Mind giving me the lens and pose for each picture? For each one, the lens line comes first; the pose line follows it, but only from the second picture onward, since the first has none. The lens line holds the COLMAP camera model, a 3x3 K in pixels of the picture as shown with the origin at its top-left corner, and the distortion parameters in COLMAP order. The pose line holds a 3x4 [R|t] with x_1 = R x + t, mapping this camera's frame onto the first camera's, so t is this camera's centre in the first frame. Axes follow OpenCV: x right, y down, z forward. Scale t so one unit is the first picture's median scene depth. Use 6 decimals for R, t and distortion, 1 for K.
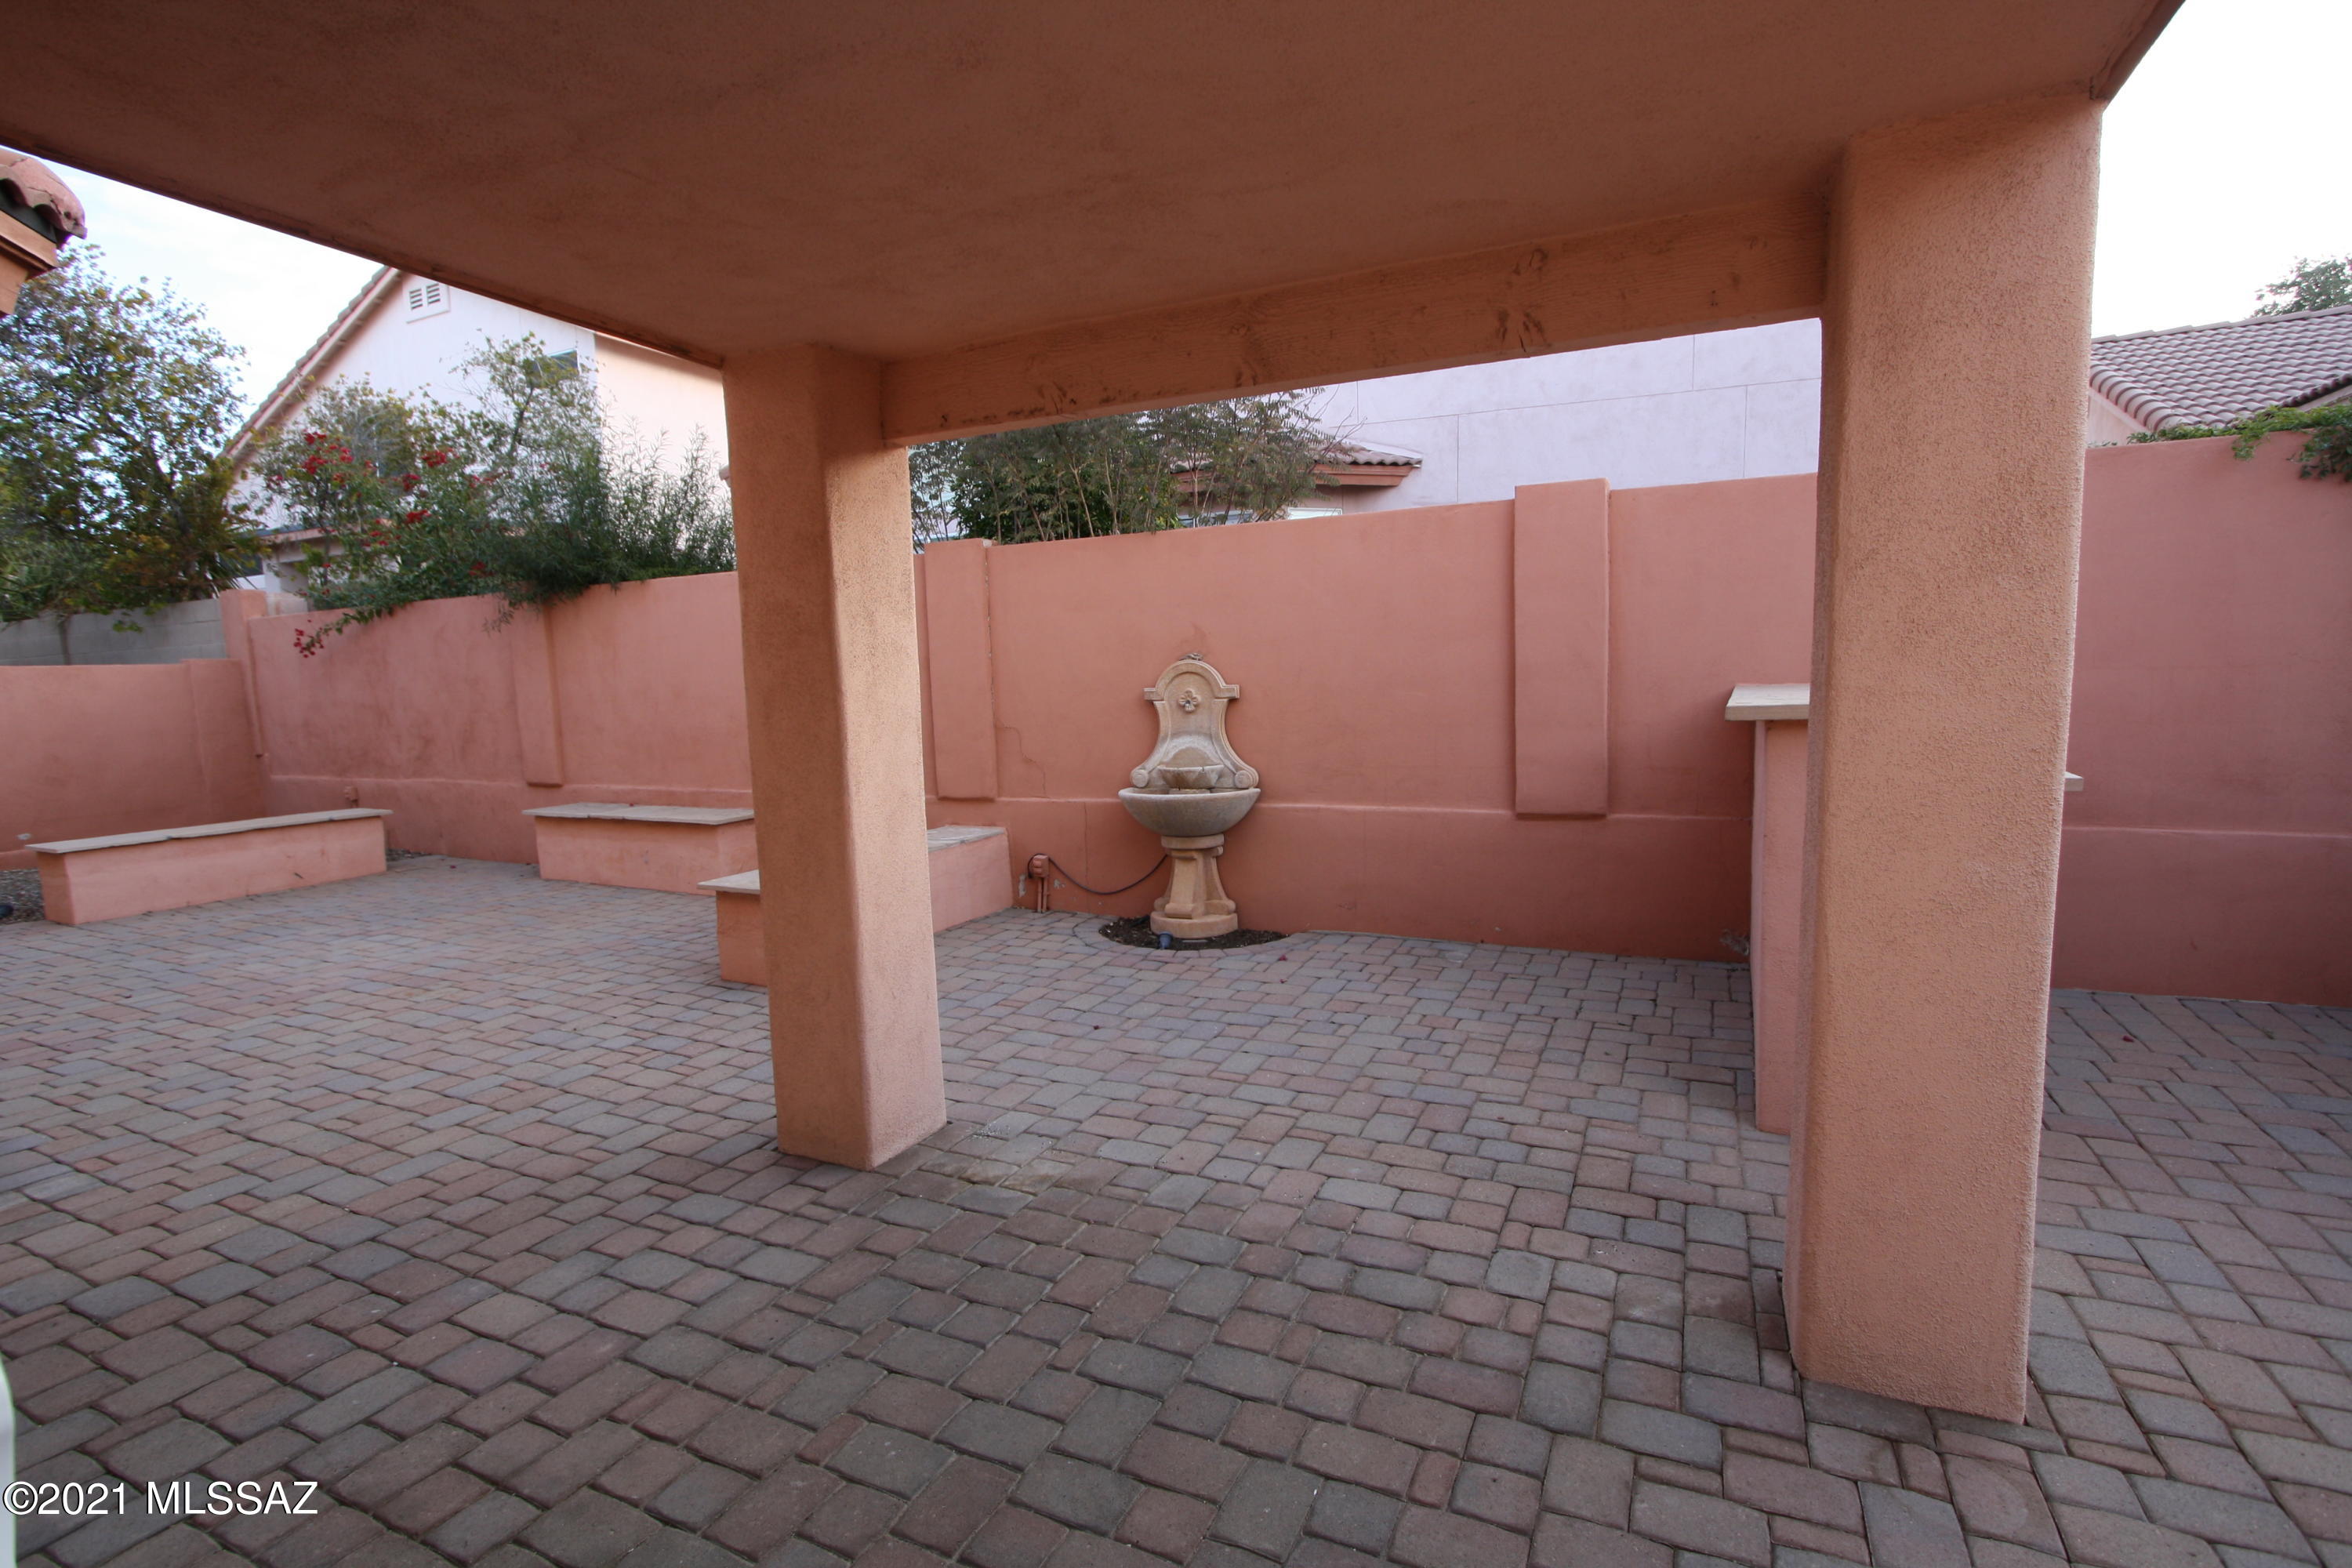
lens RADIAL K [[1093.9, 0, 1179.1], [0, 1093.9, 781.5], [0, 0, 1]] dist [-0.020930, 0.004183]
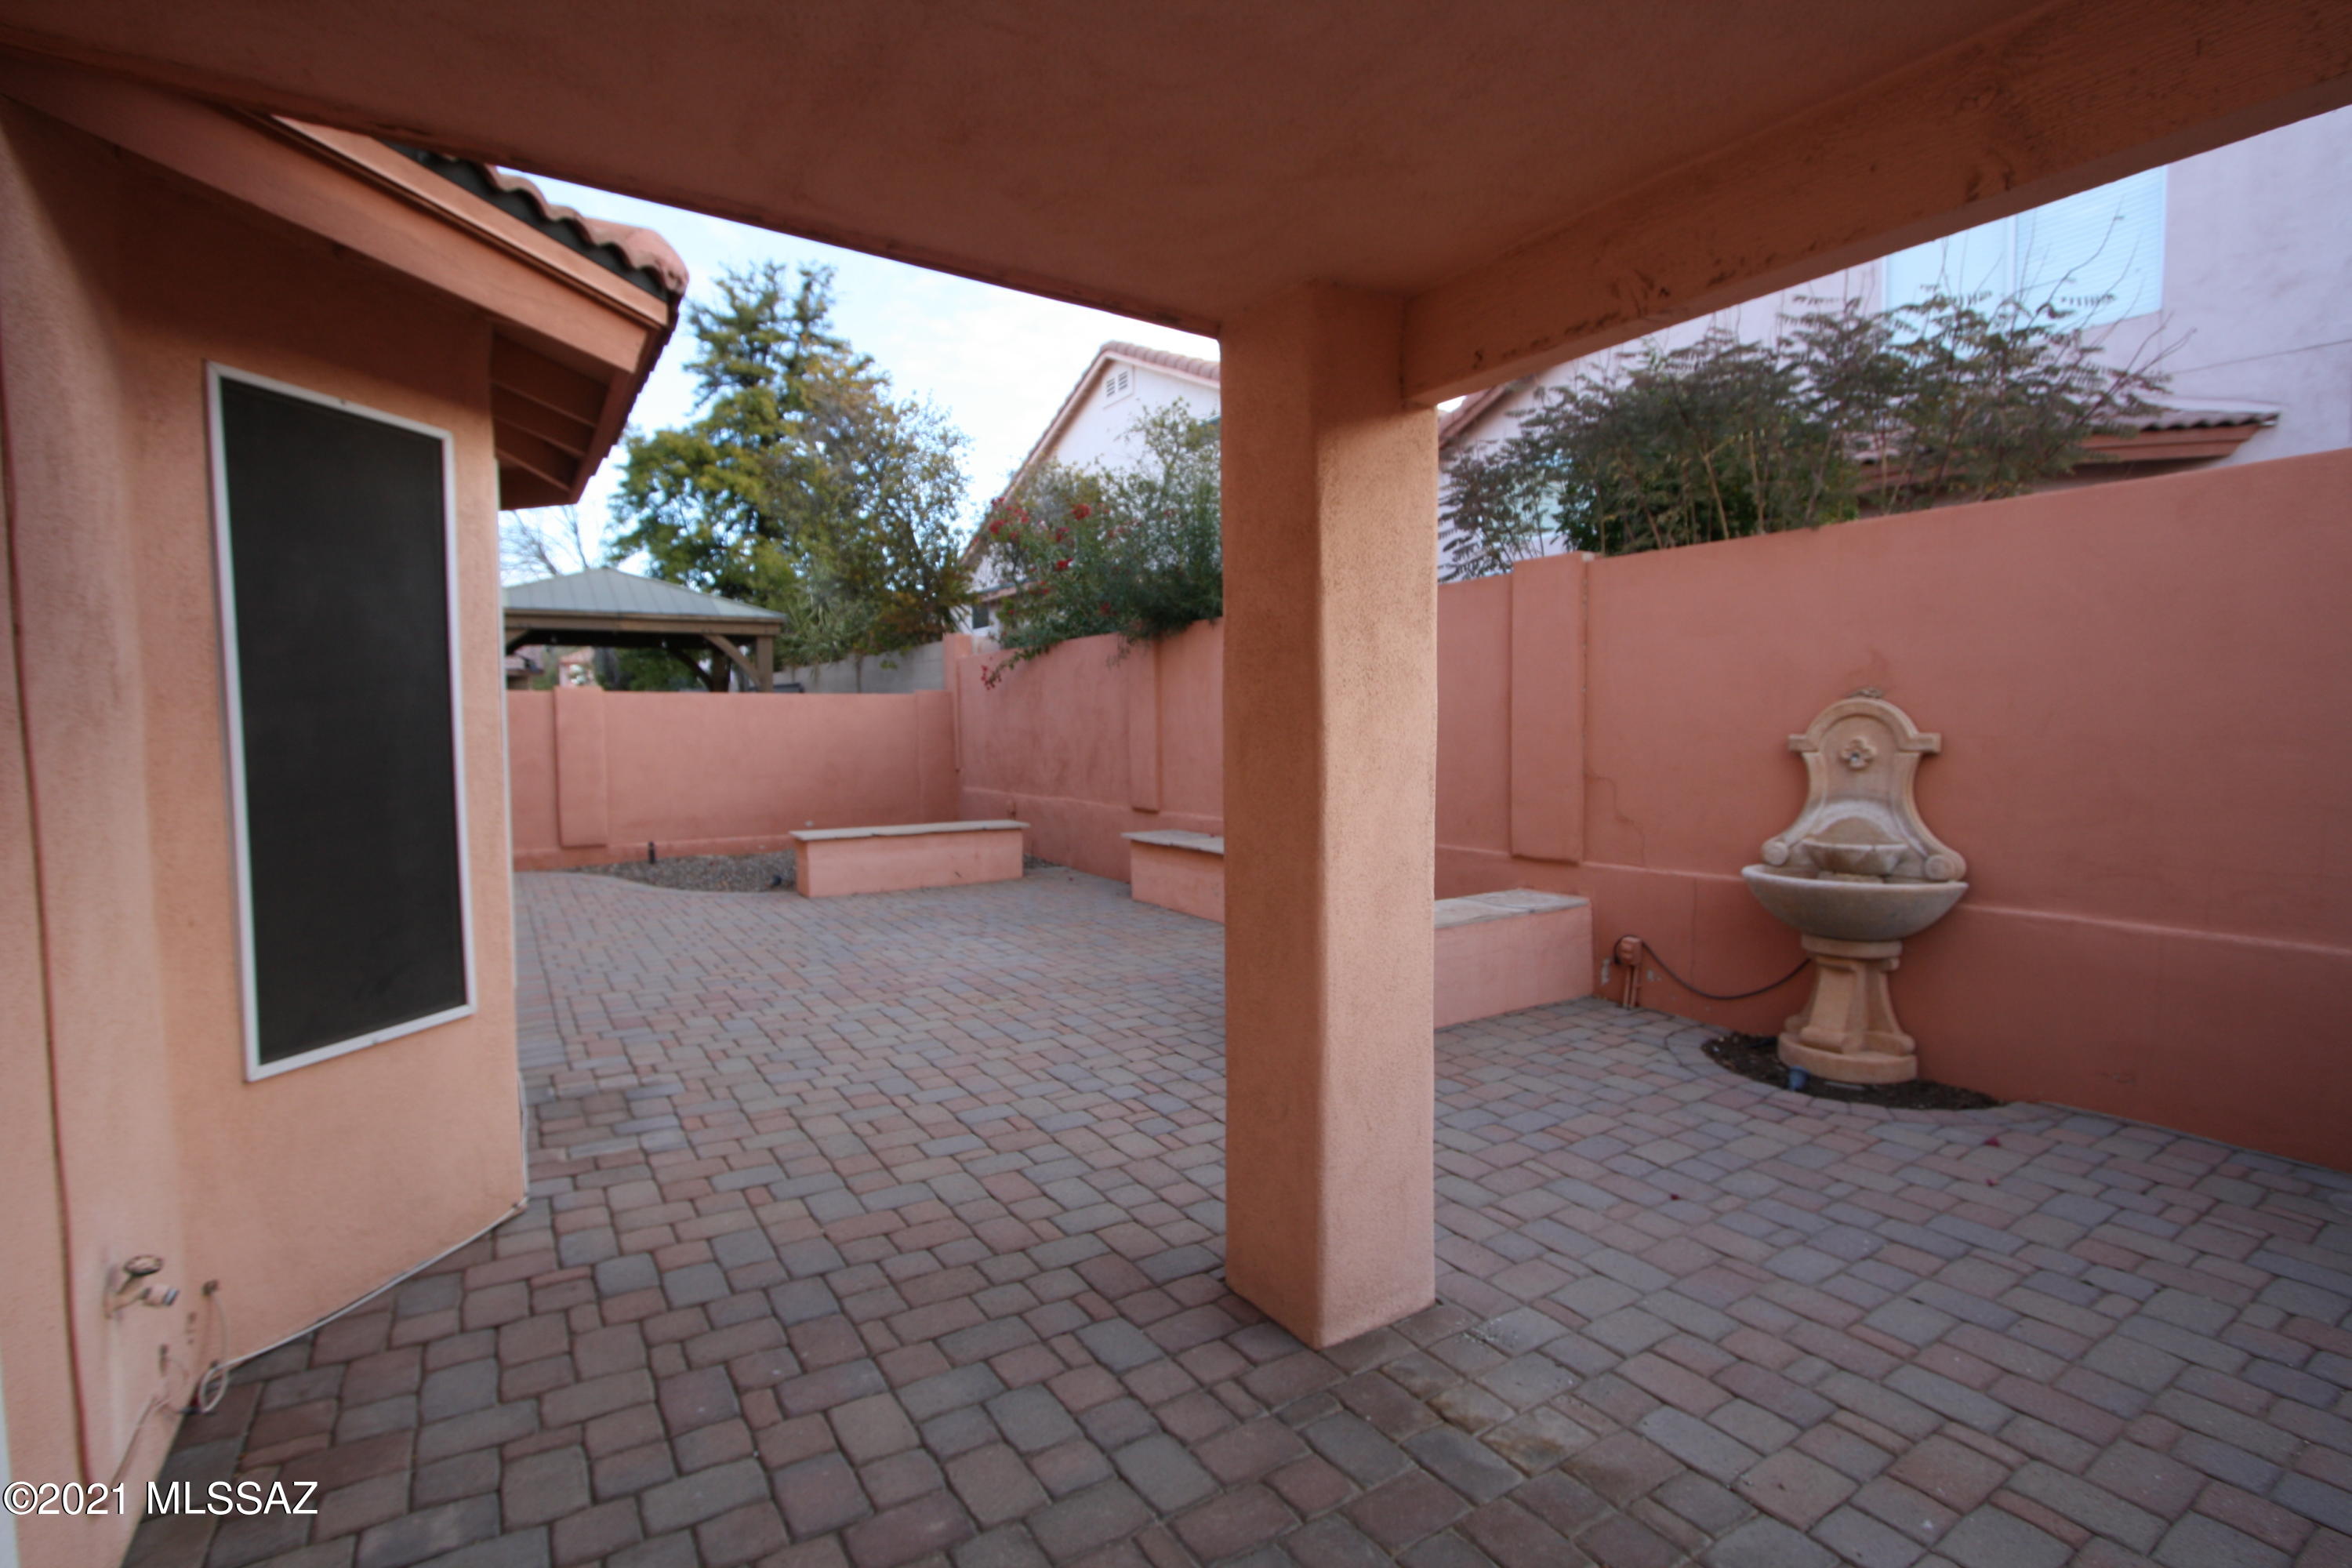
lens RADIAL K [[1093.9, 0, 1178.1], [0, 1093.9, 789.7], [0, 0, 1]] dist [-0.020930, 0.004183]
pose [[0.848873, 0.053465, -0.525887, 0.009451], [-0.069354, 0.997537, -0.010534, -0.014480], [0.524028, 0.045414, 0.850489, 0.198022]]
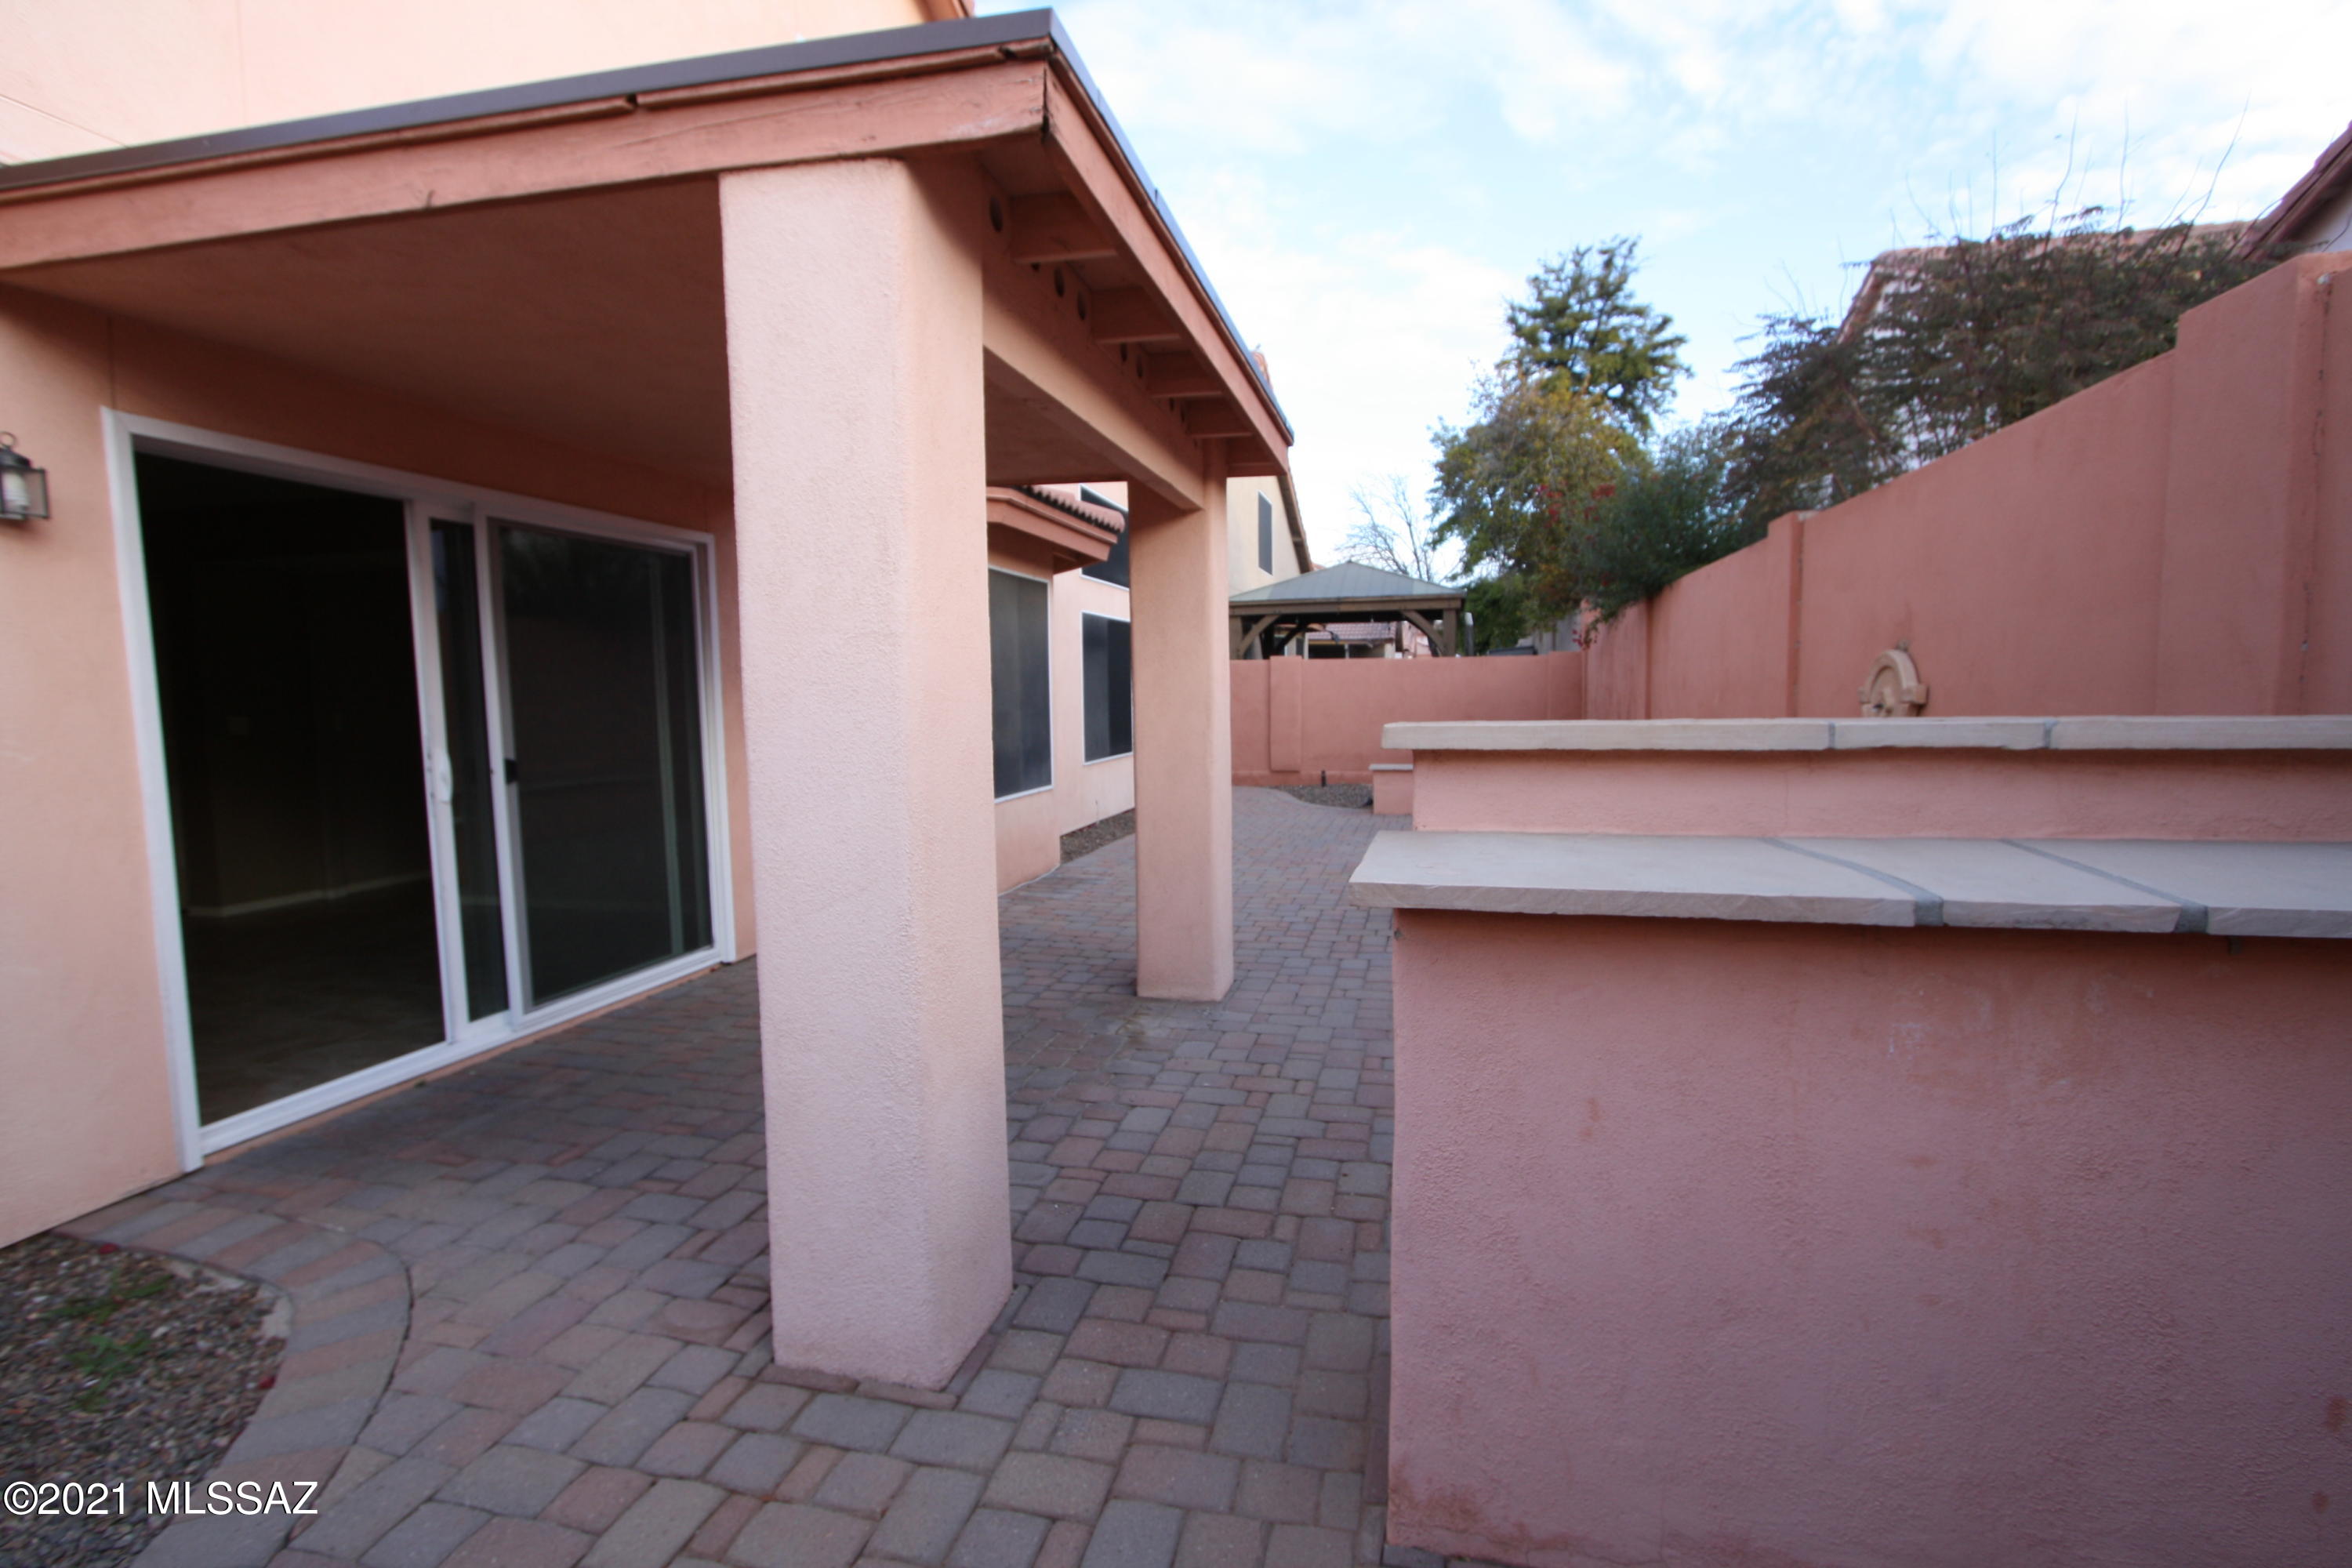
lens RADIAL K [[1093.9, 0, 1176.1], [0, 1093.9, 787.8], [0, 0, 1]] dist [-0.020930, 0.004183]
pose [[0.210459, 0.110700, -0.971315, 0.835335], [-0.090581, 0.991502, 0.093374, -0.057474], [0.973397, 0.068331, 0.218698, 0.493772]]
